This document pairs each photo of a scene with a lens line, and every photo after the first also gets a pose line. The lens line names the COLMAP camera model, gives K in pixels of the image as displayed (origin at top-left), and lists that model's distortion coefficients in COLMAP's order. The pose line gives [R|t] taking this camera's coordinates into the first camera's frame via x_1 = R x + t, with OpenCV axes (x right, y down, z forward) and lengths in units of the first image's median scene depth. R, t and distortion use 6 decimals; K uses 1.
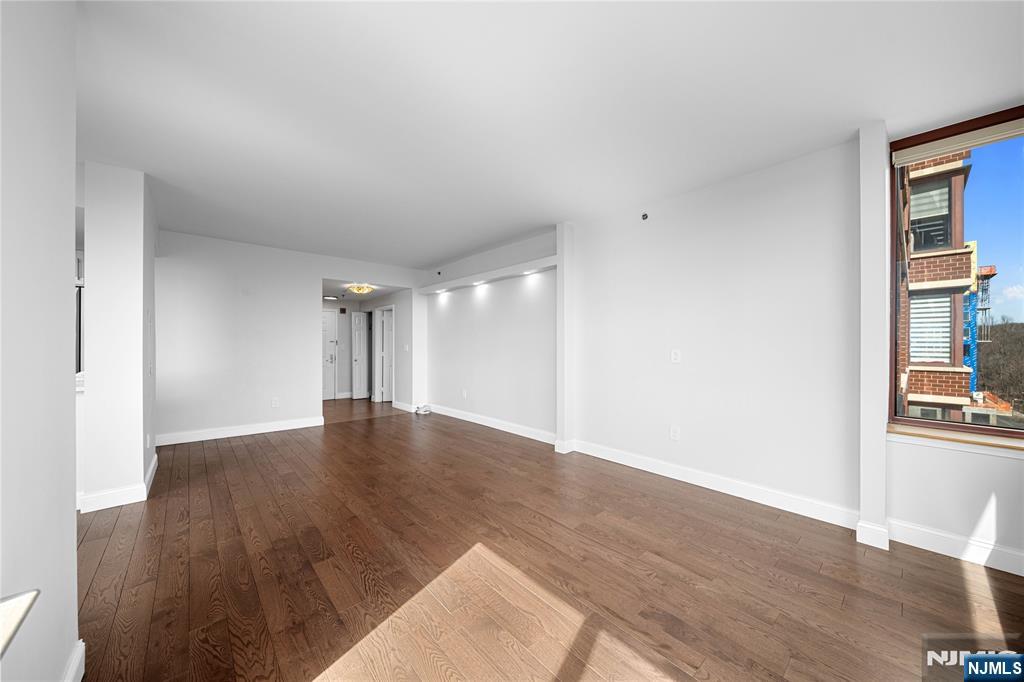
lens RADIAL K [[362.6, 0, 517.1], [0, 362.6, 339.1], [0, 0, 1]] dist [-0.001334, -0.000957]
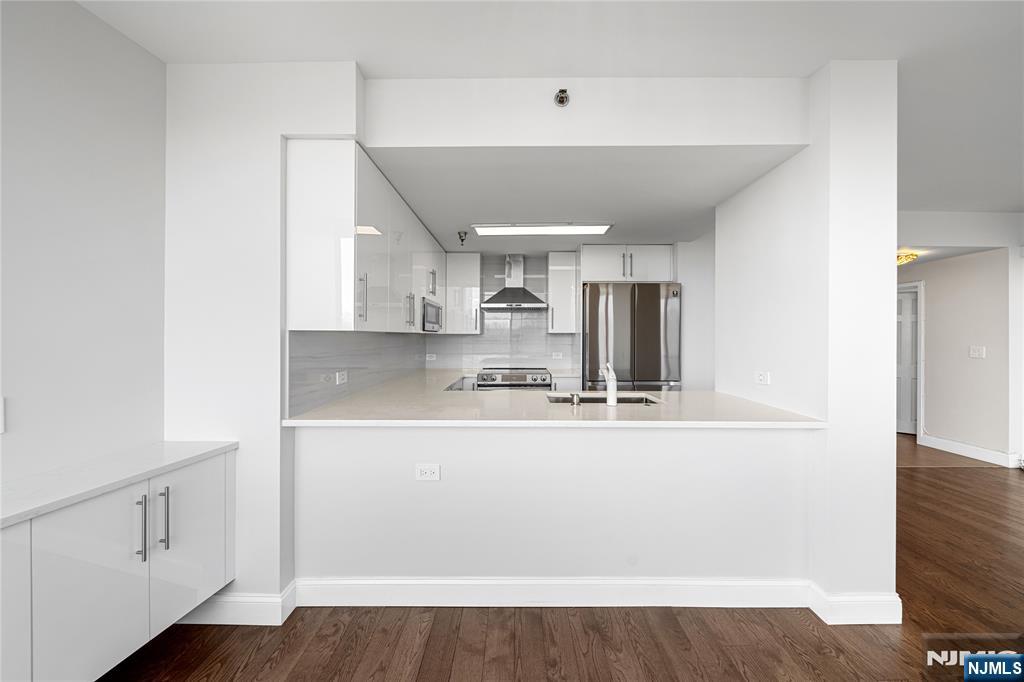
lens RADIAL K [[362.6, 0, 513.2], [0, 362.6, 335.7], [0, 0, 1]] dist [-0.001334, -0.000957]
pose [[0.743273, 0.004304, -0.668974, -0.967007], [-0.000190, 0.999981, 0.006222, -0.011894], [0.668988, -0.004498, 0.743260, 0.136917]]
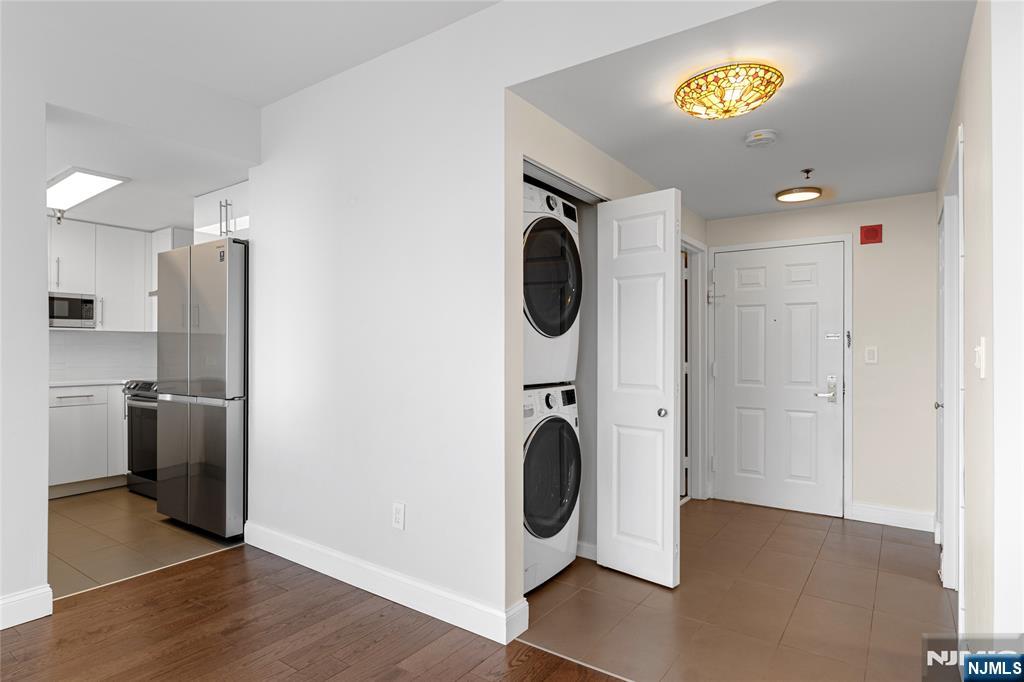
lens RADIAL K [[547.1, 0, 515.1], [0, 547.1, 349.3], [0, 0, 1]] dist [-0.000203, -0.002323]
pose [[0.226888, 0.004925, -0.973908, -0.257937], [0.005437, 0.999965, 0.006323, 0.034590], [0.973906, -0.006729, 0.226854, 1.533271]]
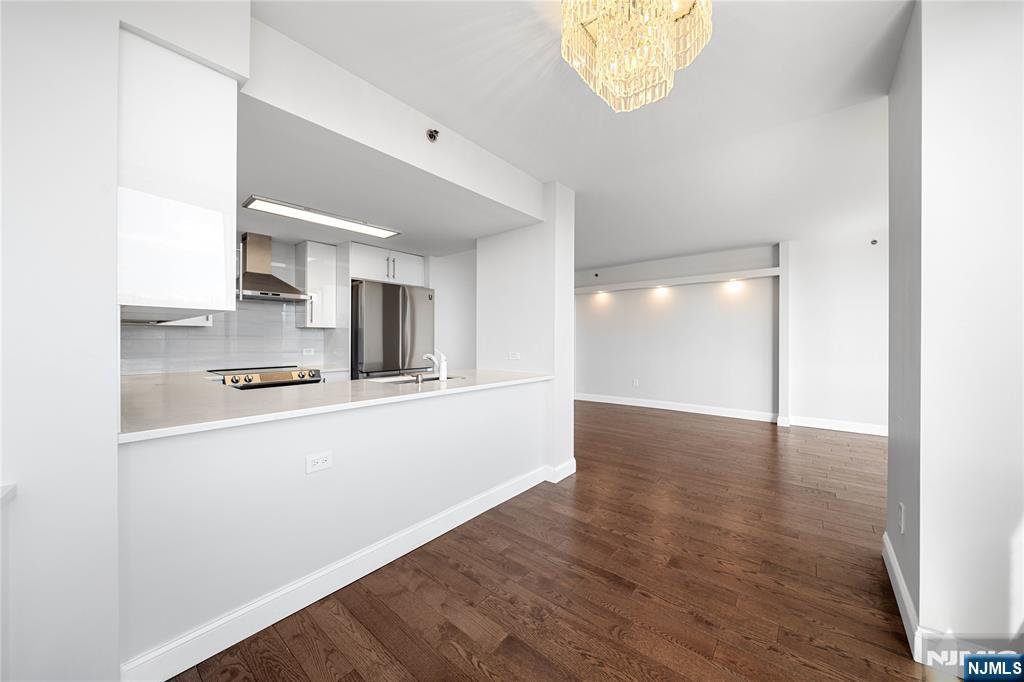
lens RADIAL K [[362.6, 0, 512.8], [0, 362.6, 338.5], [0, 0, 1]] dist [-0.001334, -0.000957]
pose [[0.988599, 0.006563, 0.150430, -1.225918], [-0.007531, 0.999954, 0.005864, 0.011633], [-0.150385, -0.006930, 0.988603, -0.106769]]
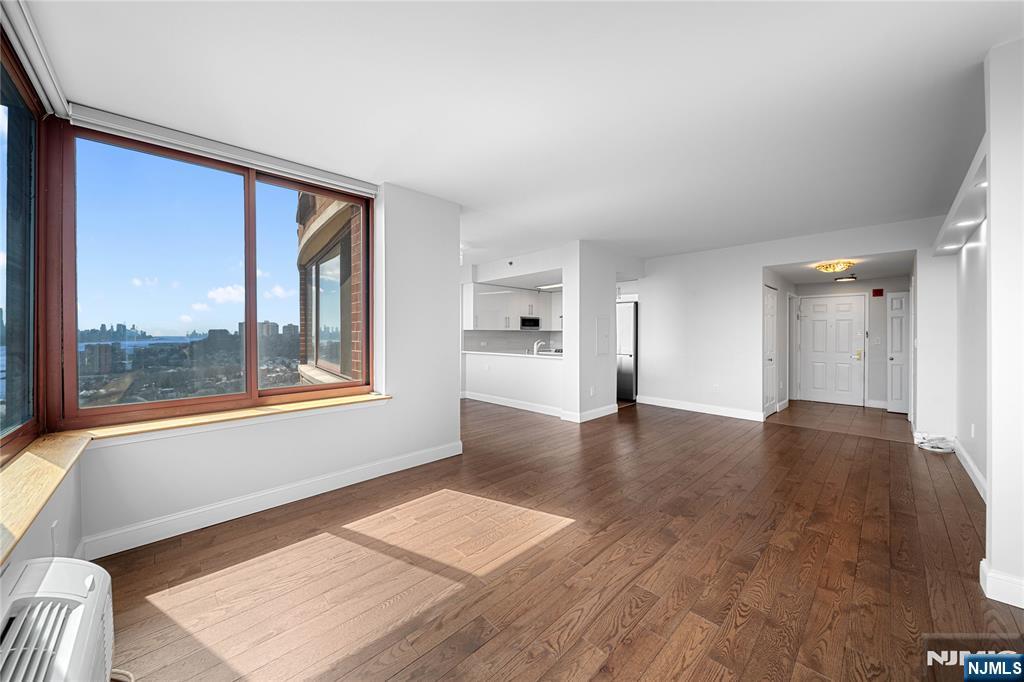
lens RADIAL K [[362.6, 0, 510.8], [0, 362.6, 338.4], [0, 0, 1]] dist [-0.001334, -0.000957]
pose [[0.035435, 0.015548, -0.999251, 0.636091], [0.005864, 0.999859, 0.015765, 0.001543], [0.999355, -0.006418, 0.035339, 0.515929]]
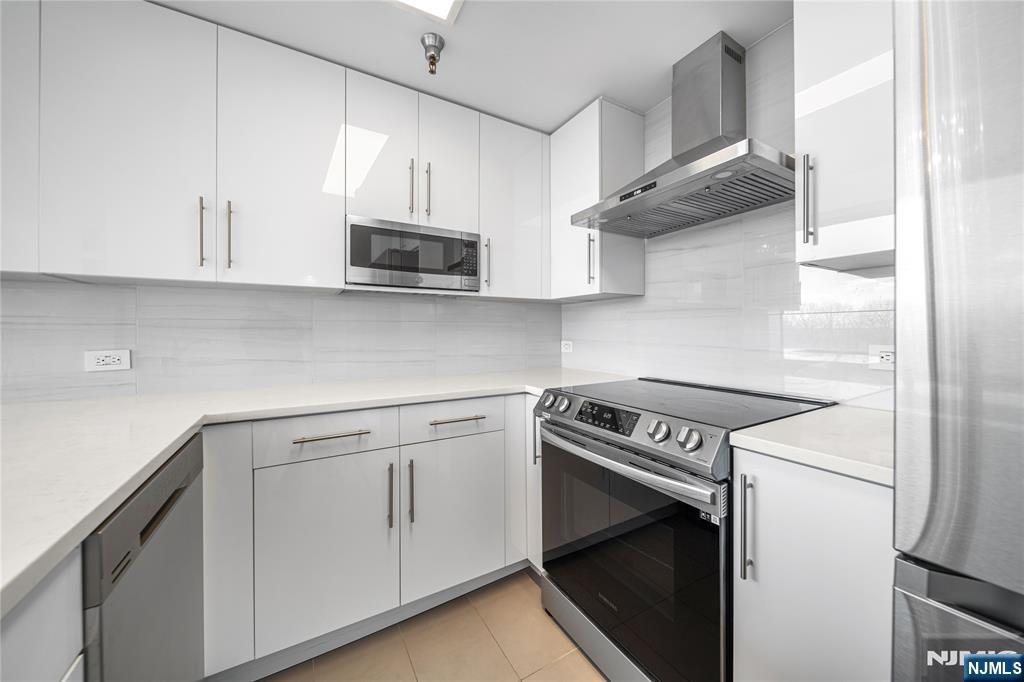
lens RADIAL K [[362.6, 0, 513.9], [0, 362.6, 329.7], [0, 0, 1]] dist [-0.001334, -0.000957]
pose [[-0.199473, -0.000384, -0.979903, -1.353615], [0.010544, 0.999941, -0.002538, 0.042003], [0.979847, -0.010838, -0.199458, 0.958909]]
